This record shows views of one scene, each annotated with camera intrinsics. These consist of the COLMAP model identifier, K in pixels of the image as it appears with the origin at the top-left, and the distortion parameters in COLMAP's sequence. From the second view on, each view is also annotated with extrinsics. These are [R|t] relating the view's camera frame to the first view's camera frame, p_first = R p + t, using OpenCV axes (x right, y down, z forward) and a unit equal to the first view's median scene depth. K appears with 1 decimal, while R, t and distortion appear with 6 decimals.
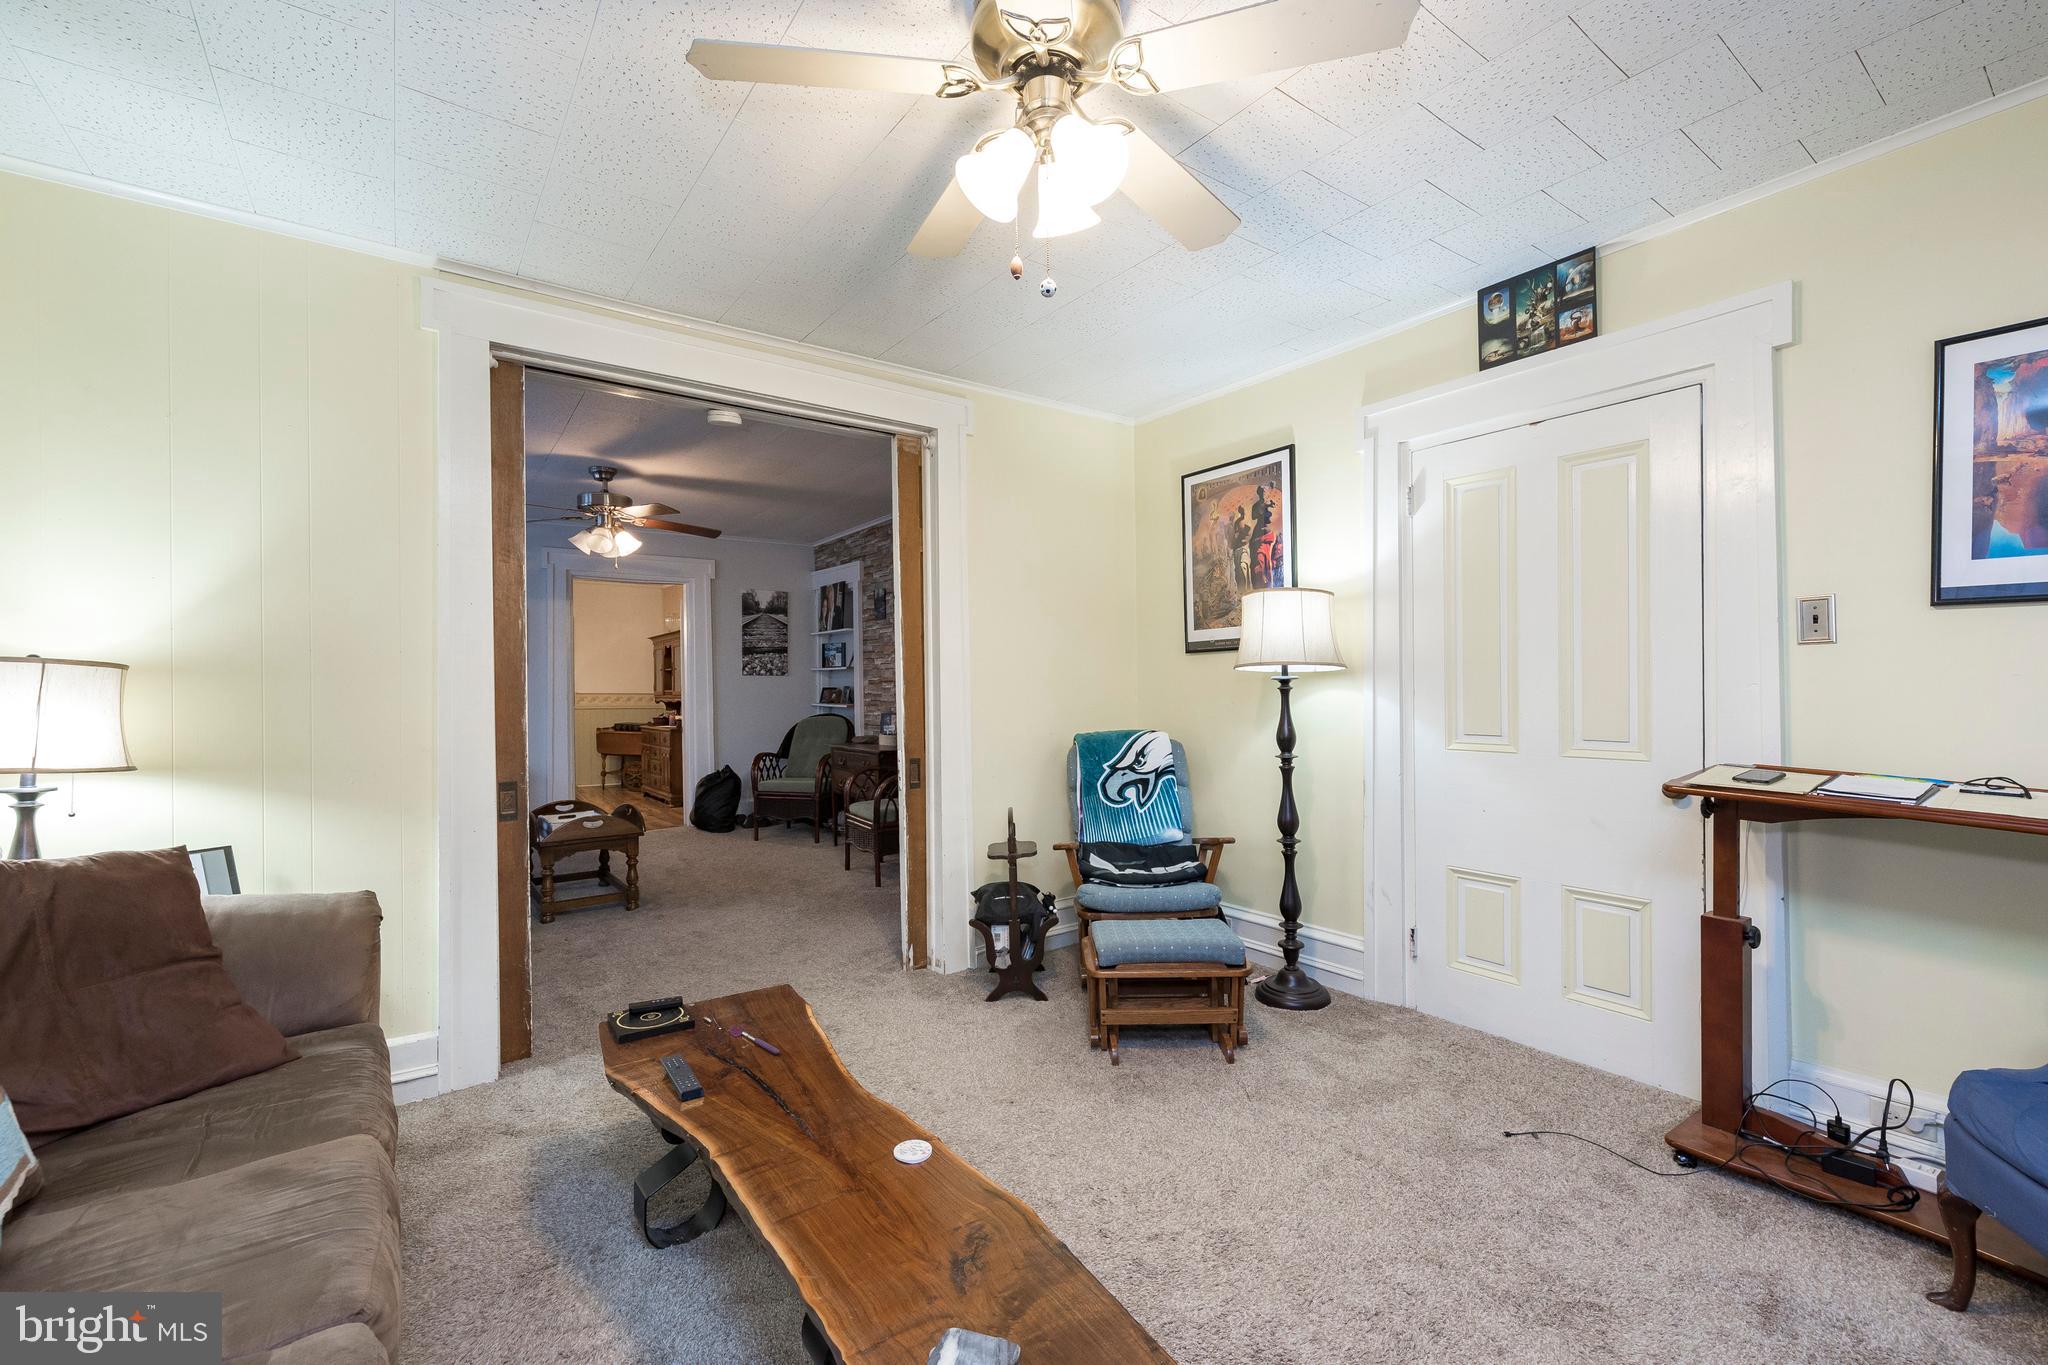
lens RADIAL K [[860.2, 0, 1027.7], [0, 860.2, 682.9], [0, 0, 1]] dist [-0.000361, 0.000337]
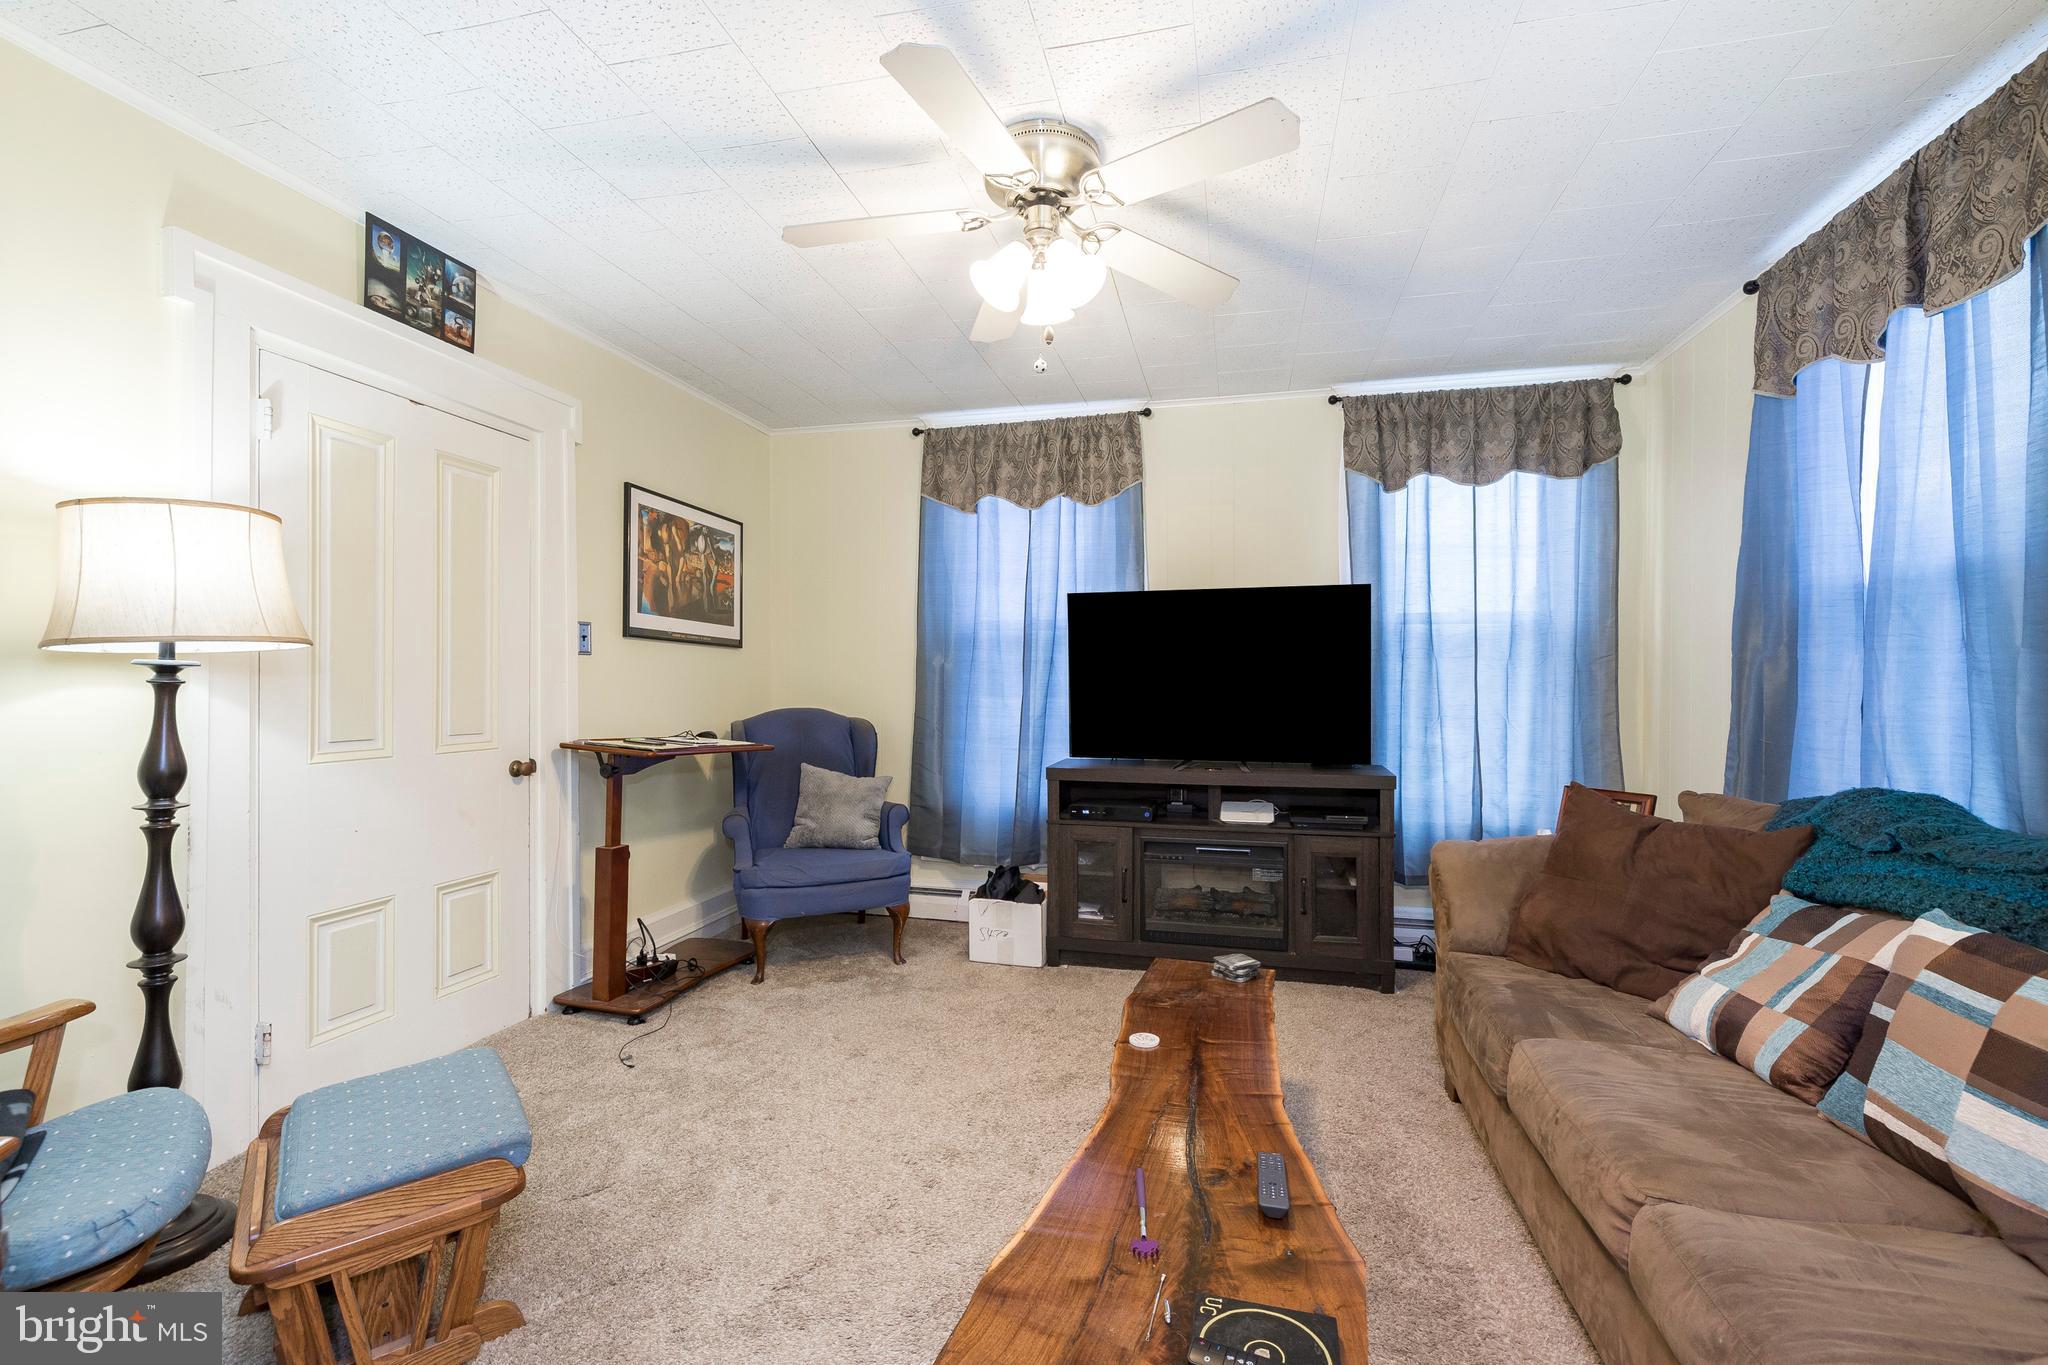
lens RADIAL K [[860.2, 0, 1031.3], [0, 860.2, 689.0], [0, 0, 1]] dist [-0.000361, 0.000337]
pose [[-0.646049, 0.005757, 0.763274, -0.552841], [0.003716, 0.999983, -0.004397, 0.017483], [-0.763287, -0.000004, -0.646060, 1.080936]]
